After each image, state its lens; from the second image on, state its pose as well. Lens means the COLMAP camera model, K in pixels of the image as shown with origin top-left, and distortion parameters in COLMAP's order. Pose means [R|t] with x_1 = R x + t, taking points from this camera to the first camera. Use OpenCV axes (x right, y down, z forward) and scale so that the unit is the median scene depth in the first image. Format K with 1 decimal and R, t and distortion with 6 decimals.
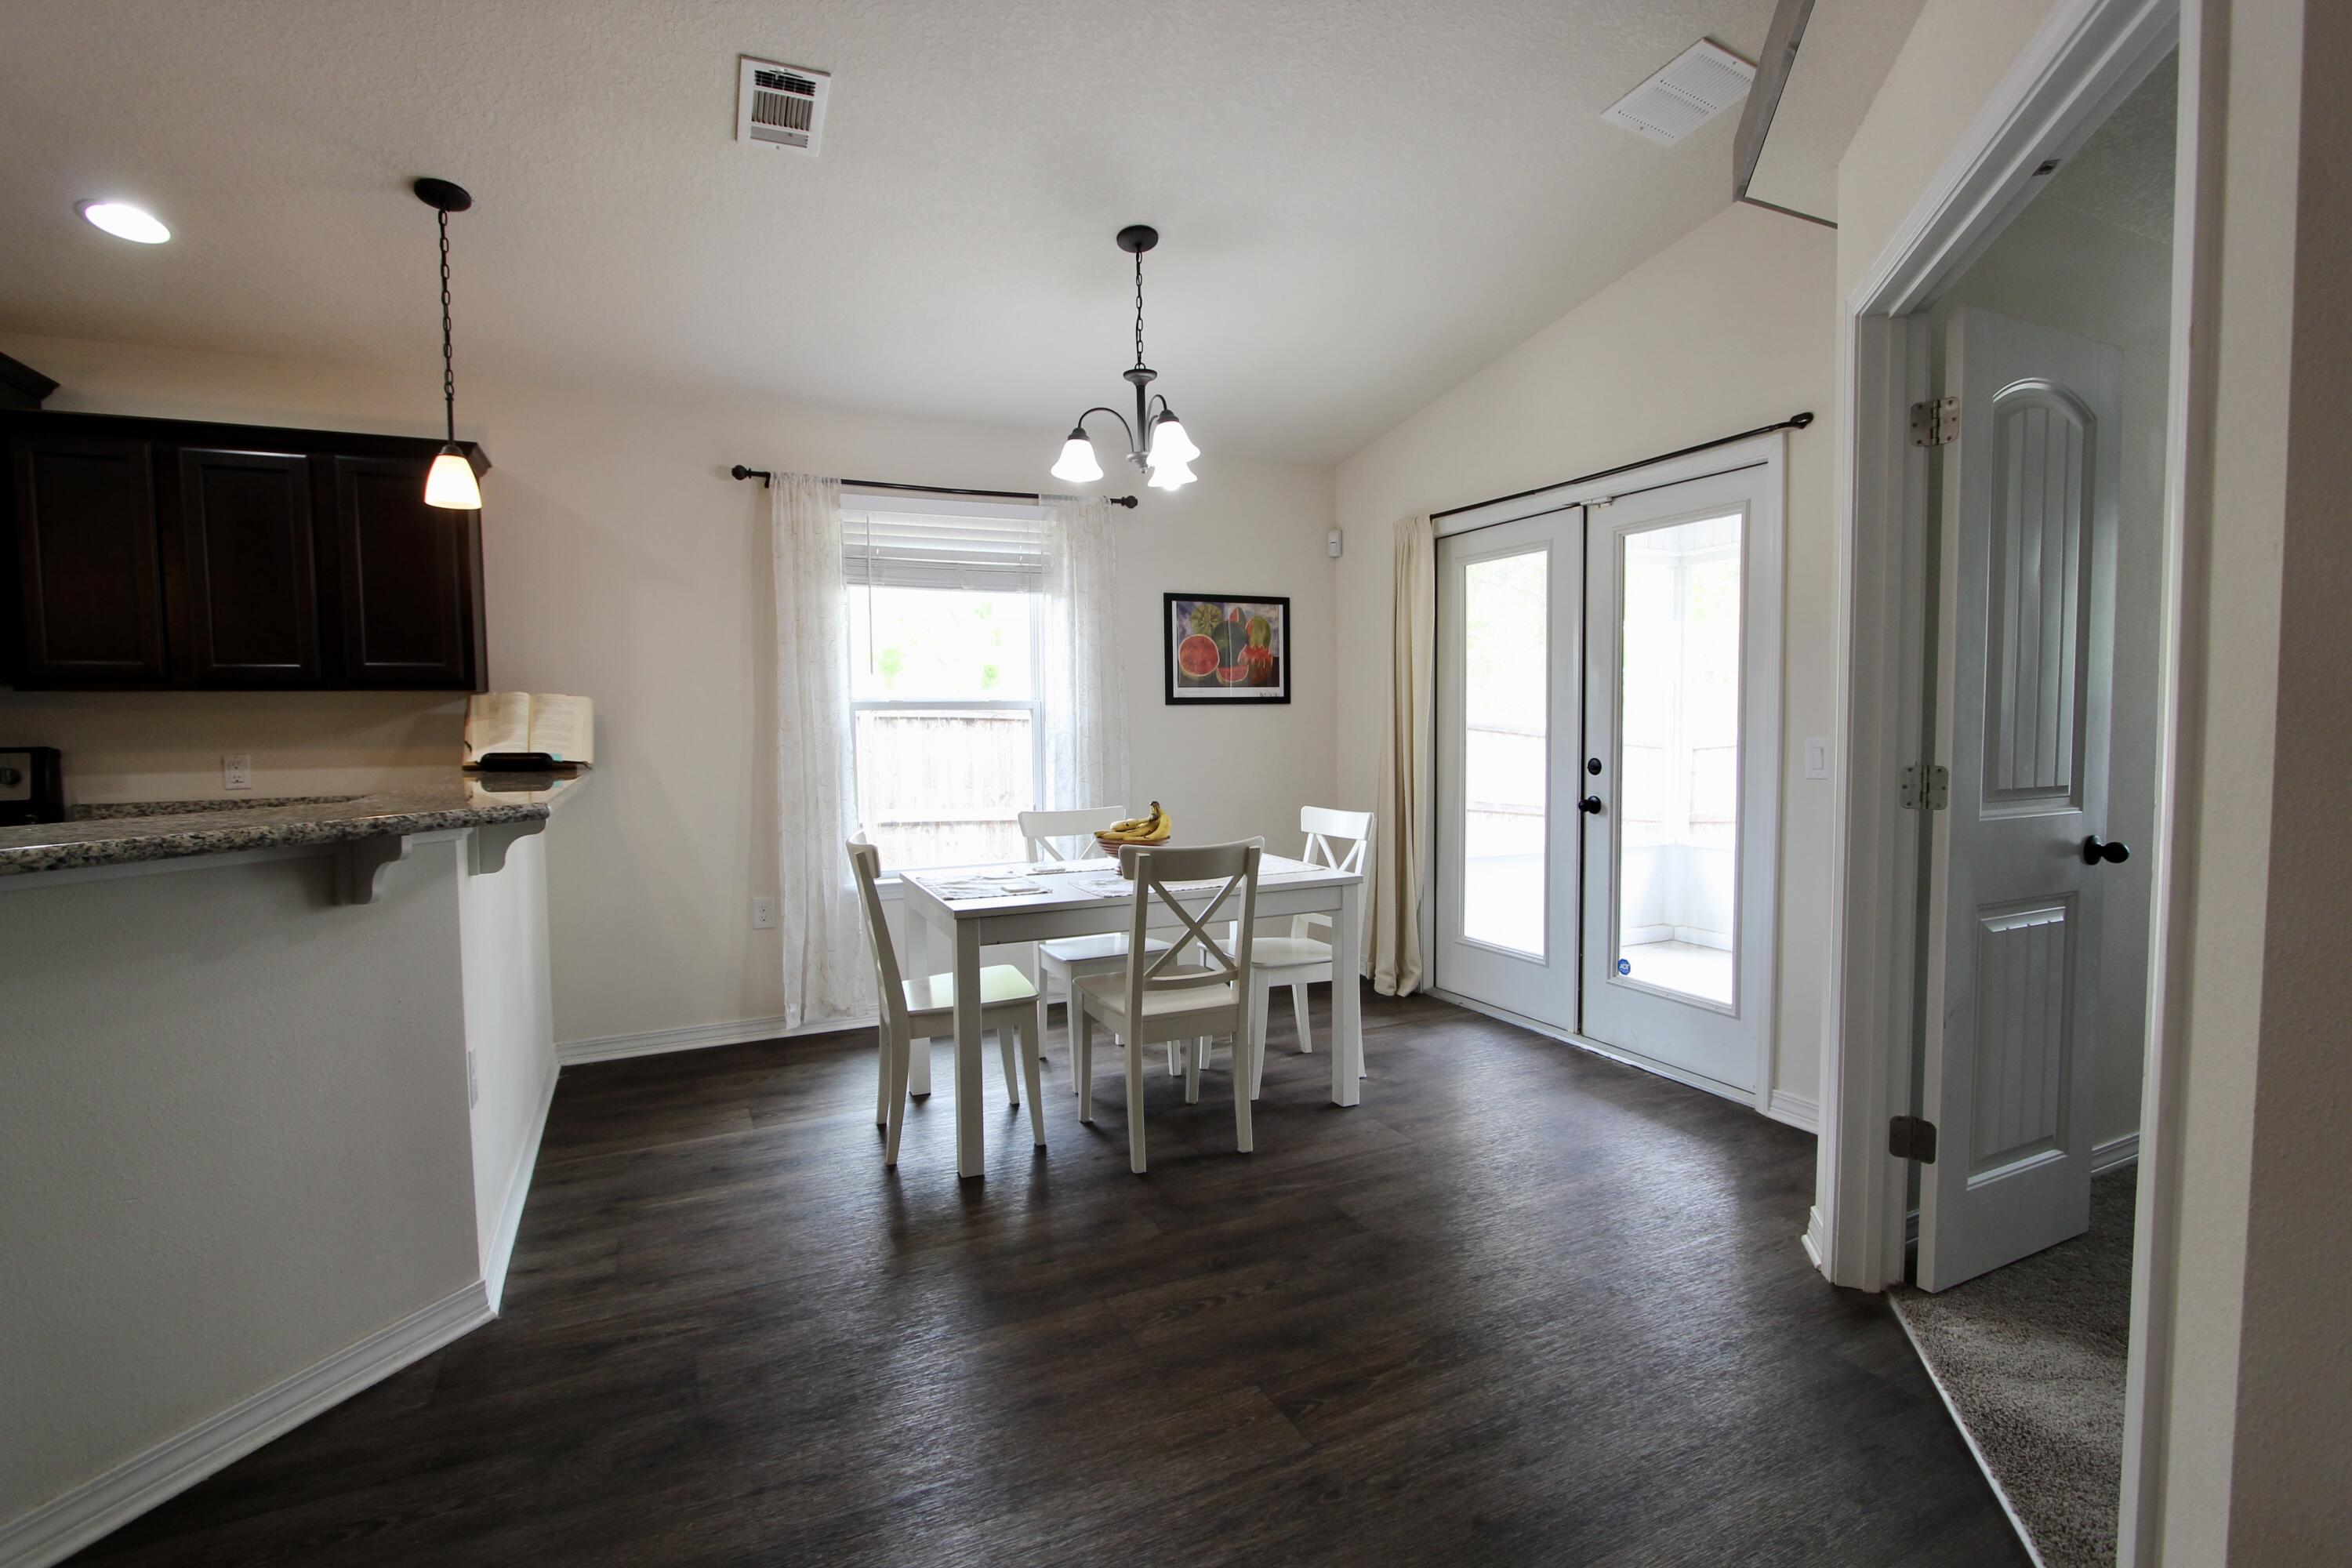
lens RADIAL K [[1087.2, 0, 1175.7], [0, 1087.2, 779.5], [0, 0, 1]] dist [-0.016406, 0.002231]
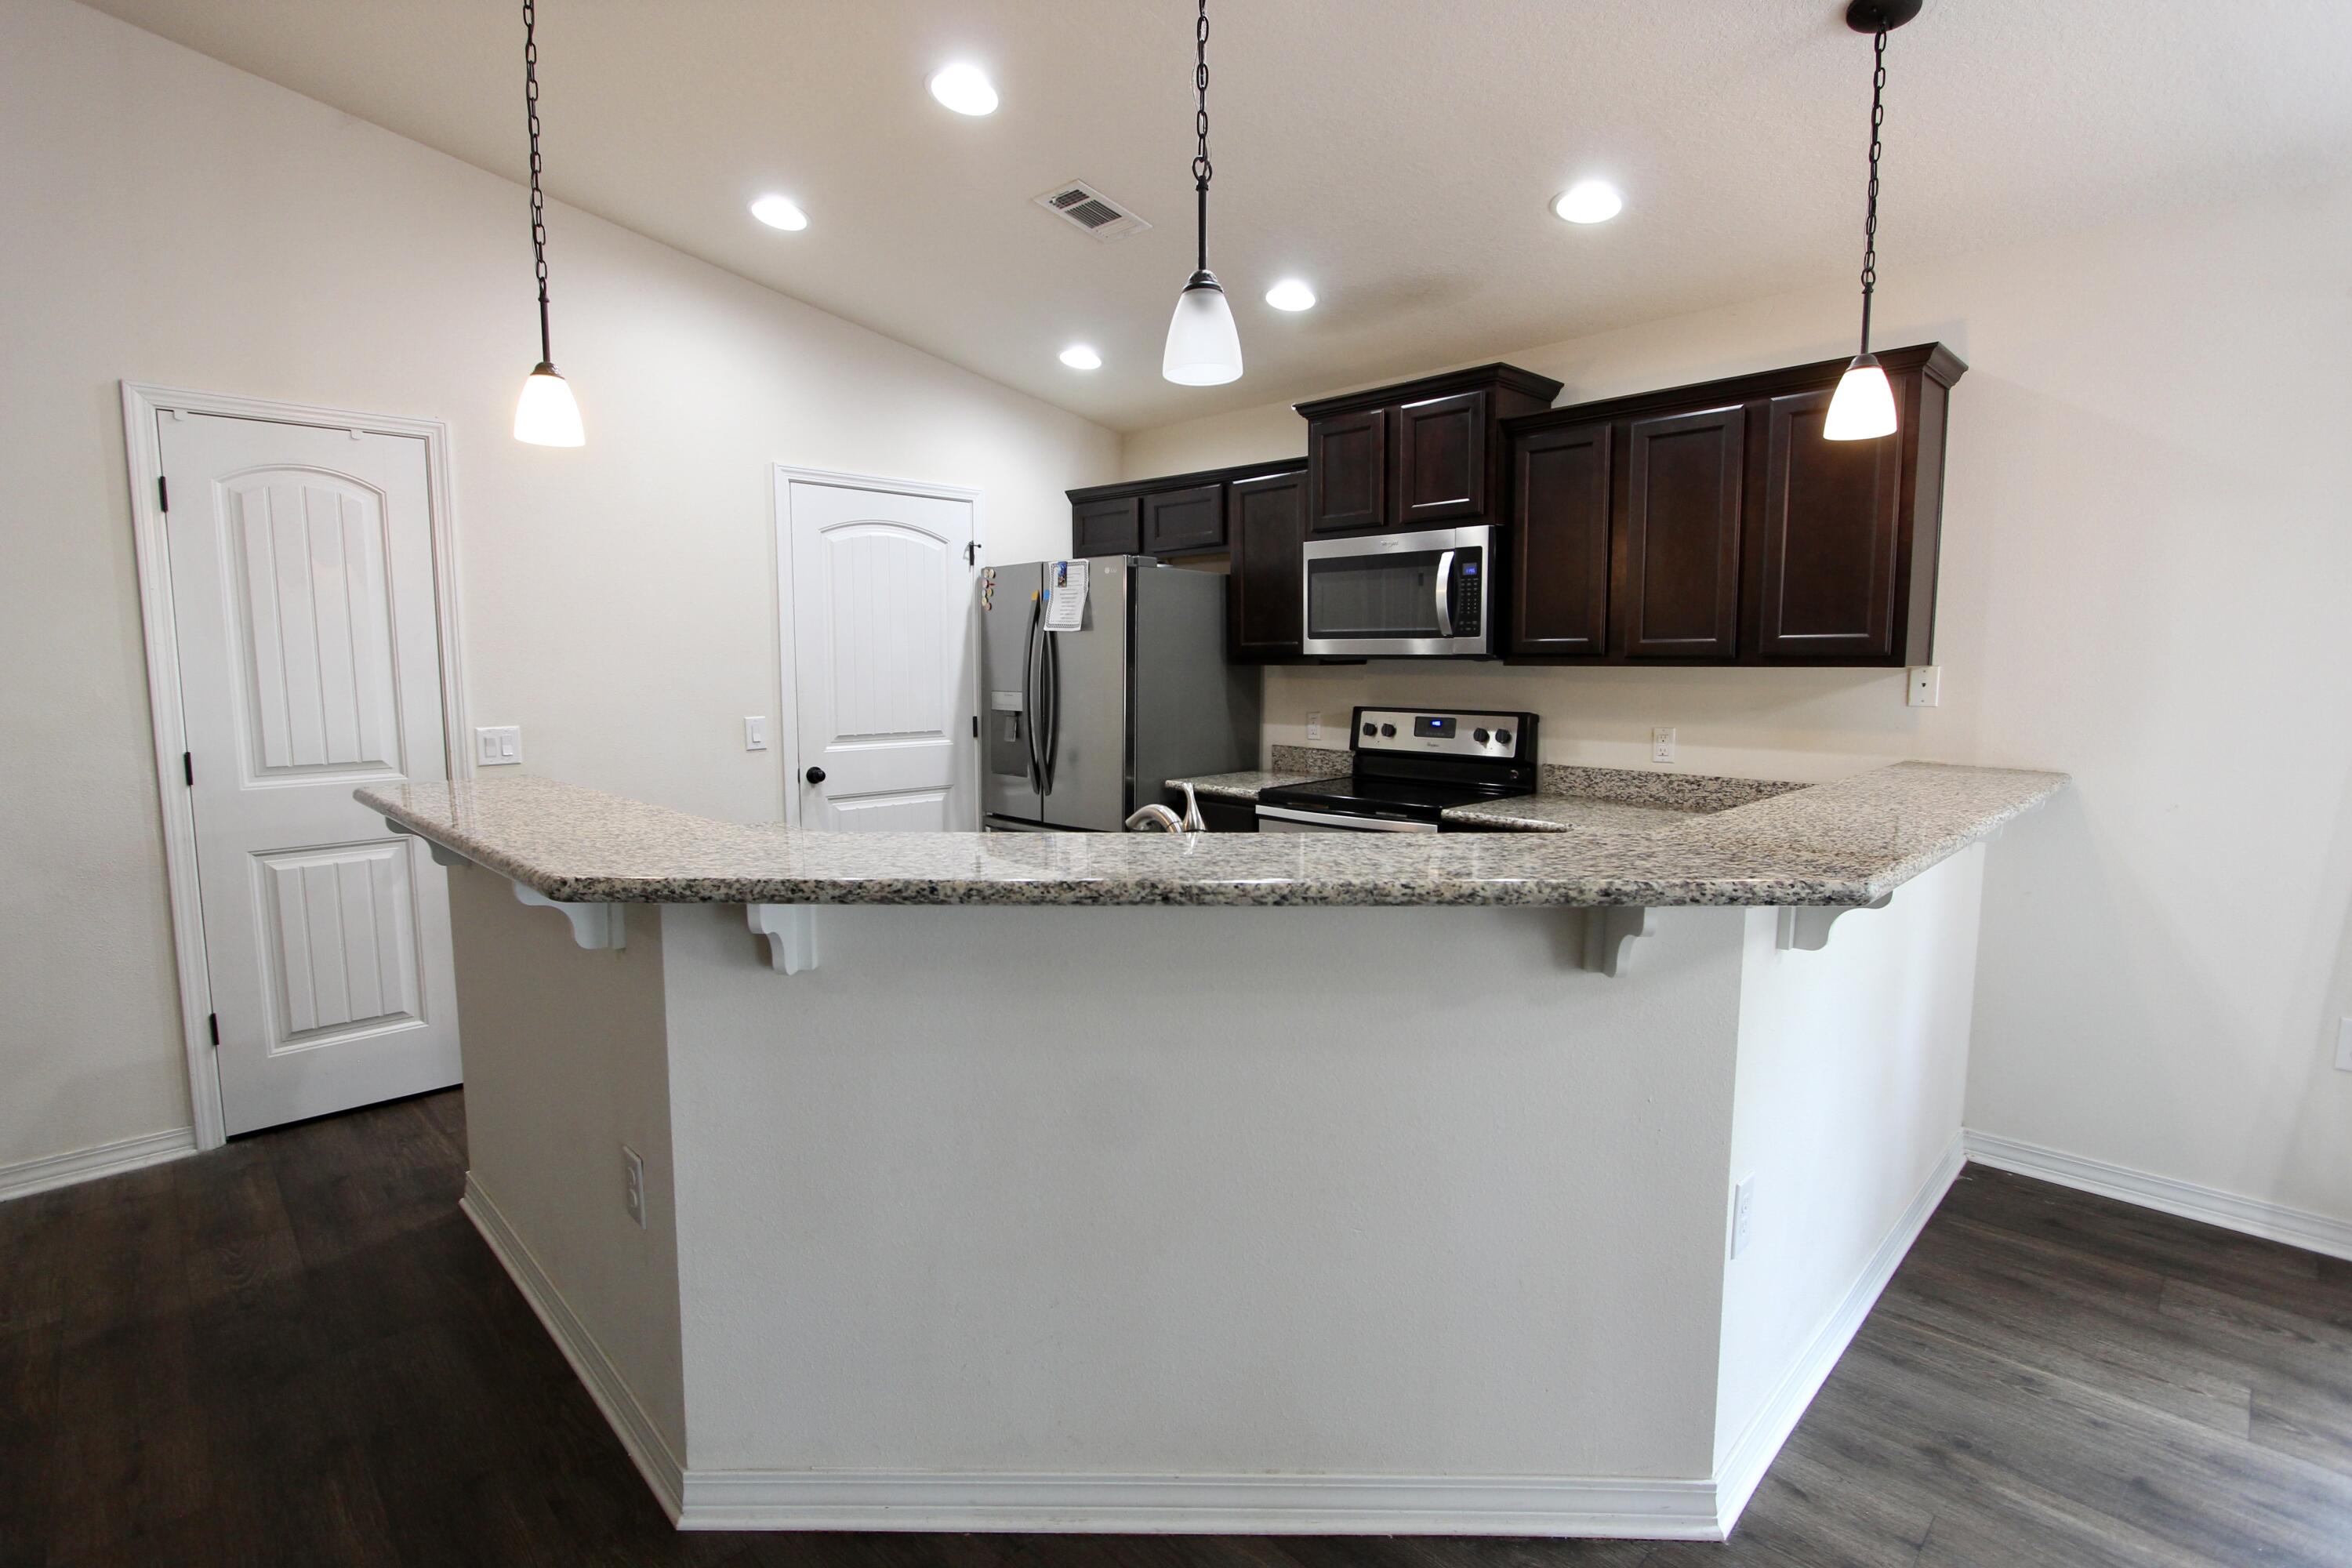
lens RADIAL K [[1096.3, 0, 1173.4], [0, 1096.3, 771.7], [0, 0, 1]] dist [-0.015043, 0.001940]
pose [[0.318942, 0.107948, -0.941607, -0.065966], [-0.055757, 0.993909, 0.095058, -0.054231], [0.946133, 0.022183, 0.323019, 0.251490]]
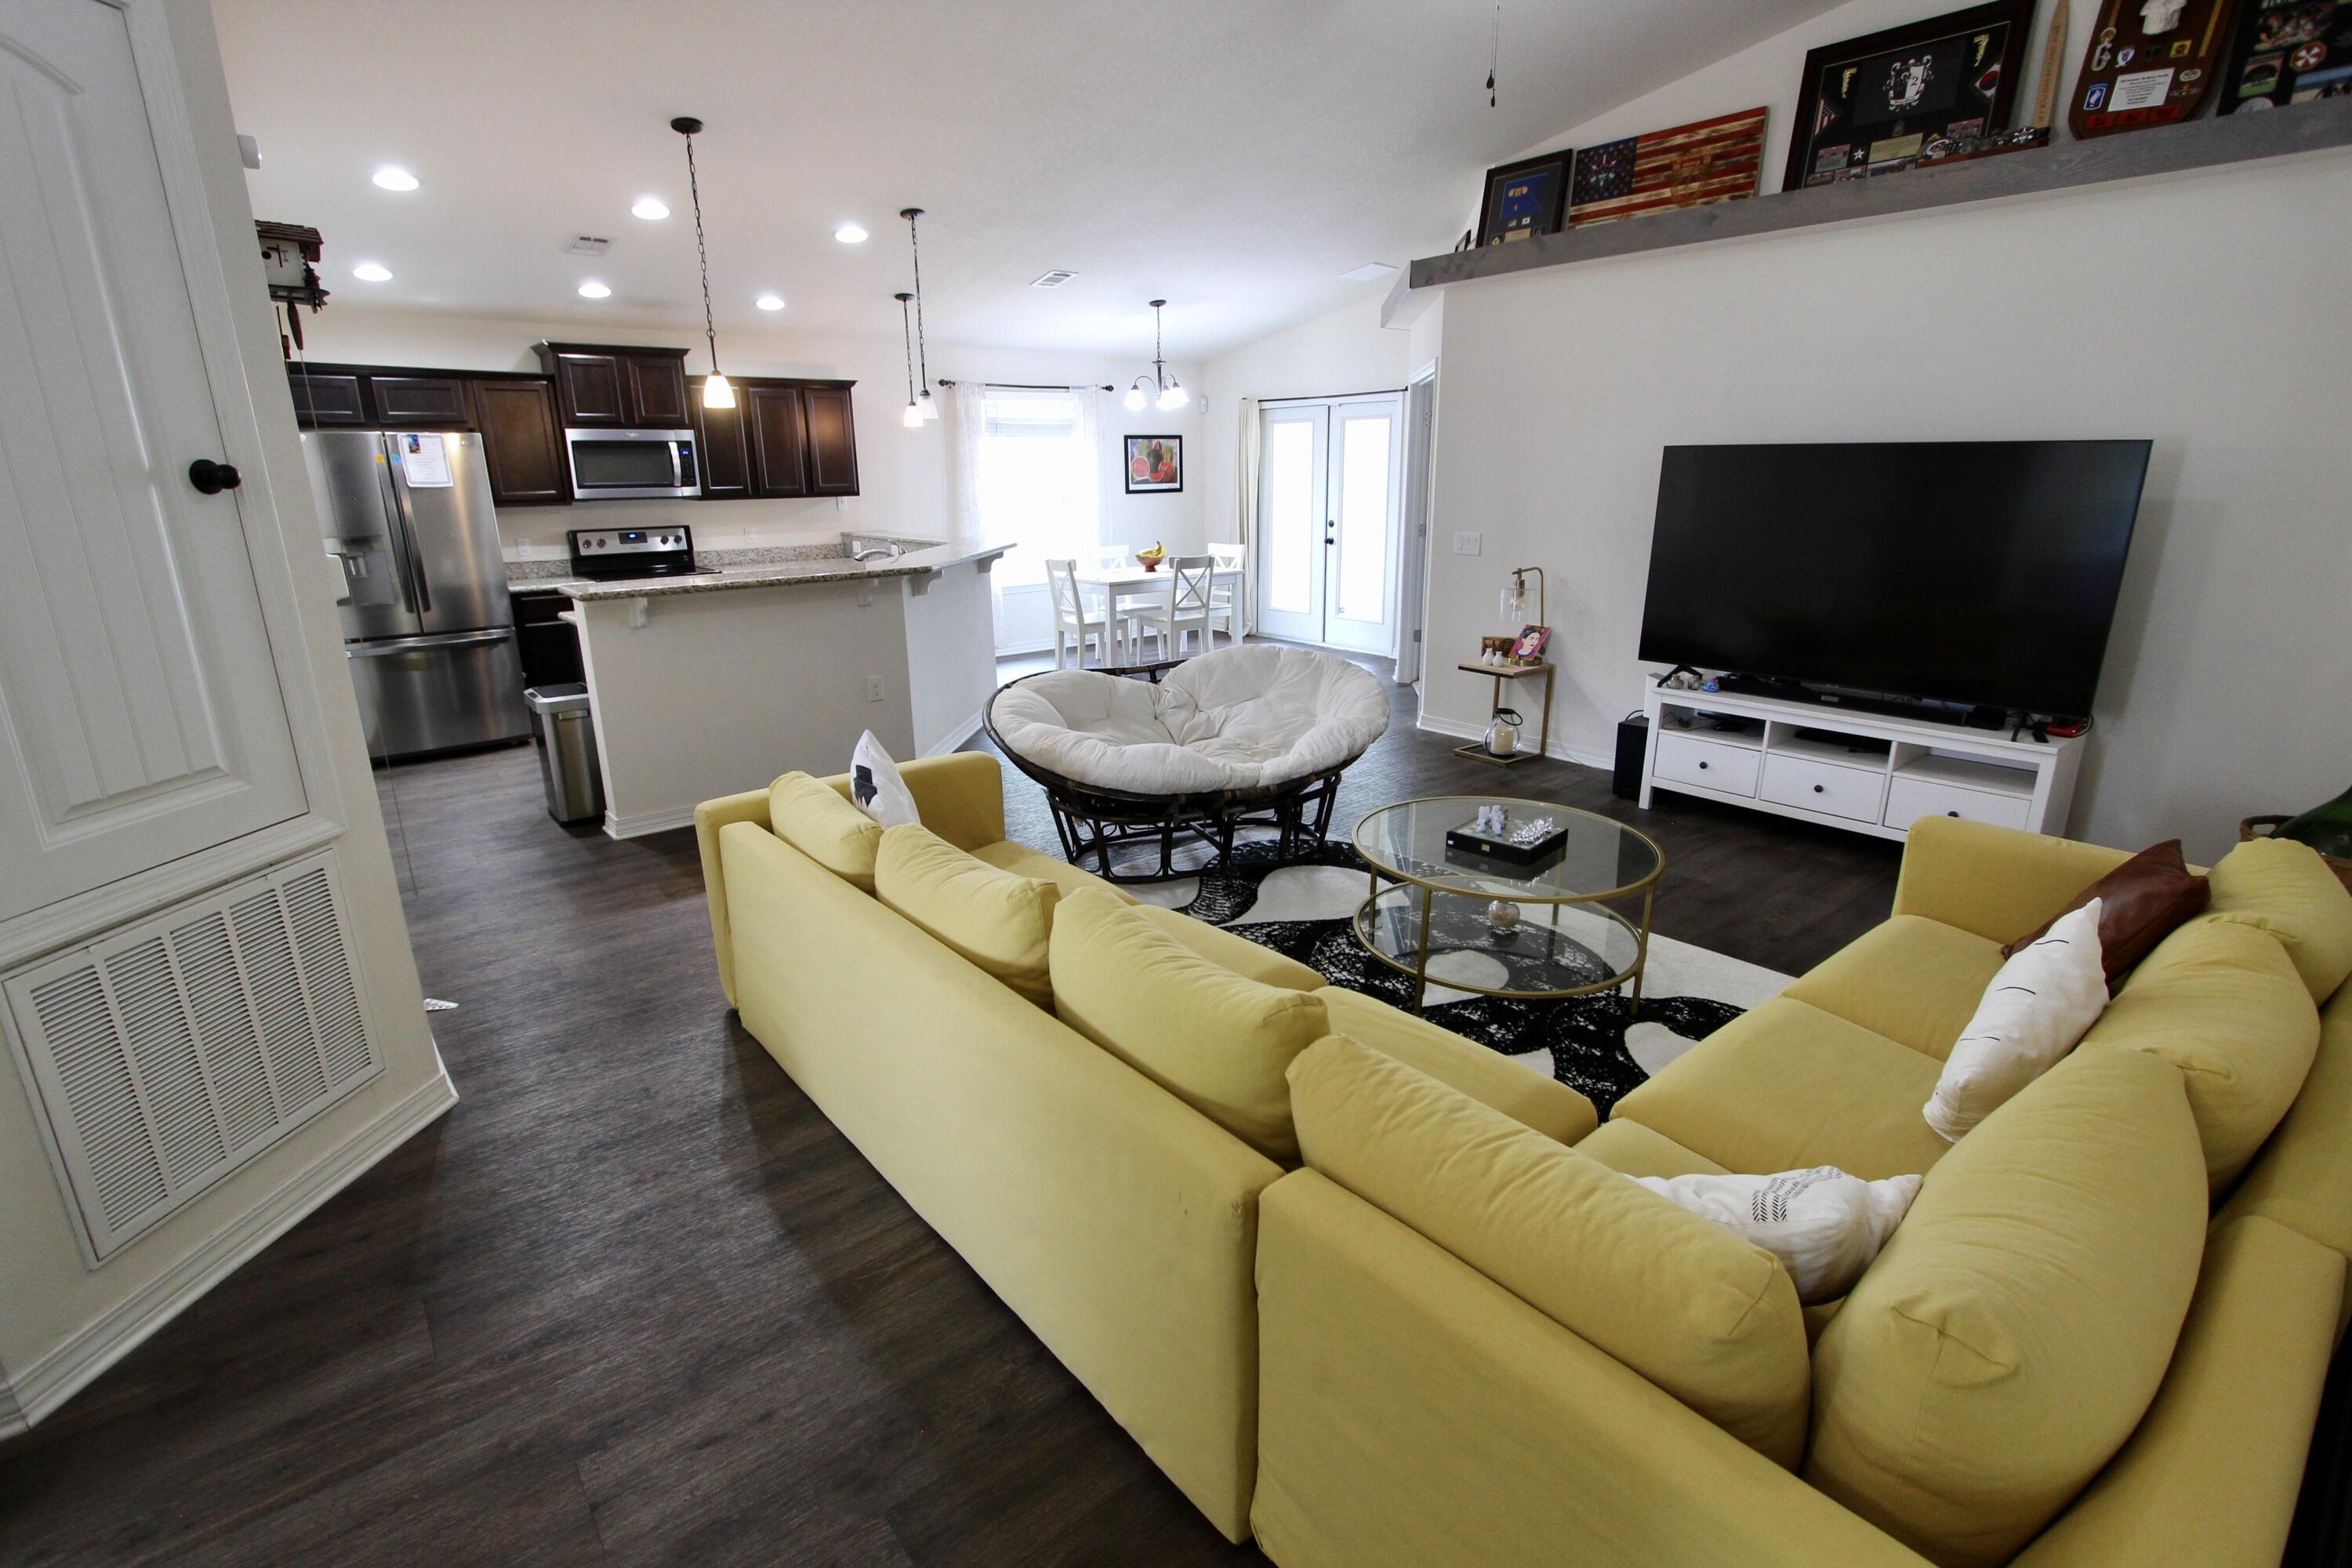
lens RADIAL K [[1087.2, 0, 1175.7], [0, 1087.2, 779.5], [0, 0, 1]] dist [-0.016406, 0.002231]
pose [[0.971784, -0.065881, 0.226486, -0.575520], [0.014405, 0.974986, 0.221798, 0.001020], [-0.235433, -0.212277, 0.948425, -1.430706]]
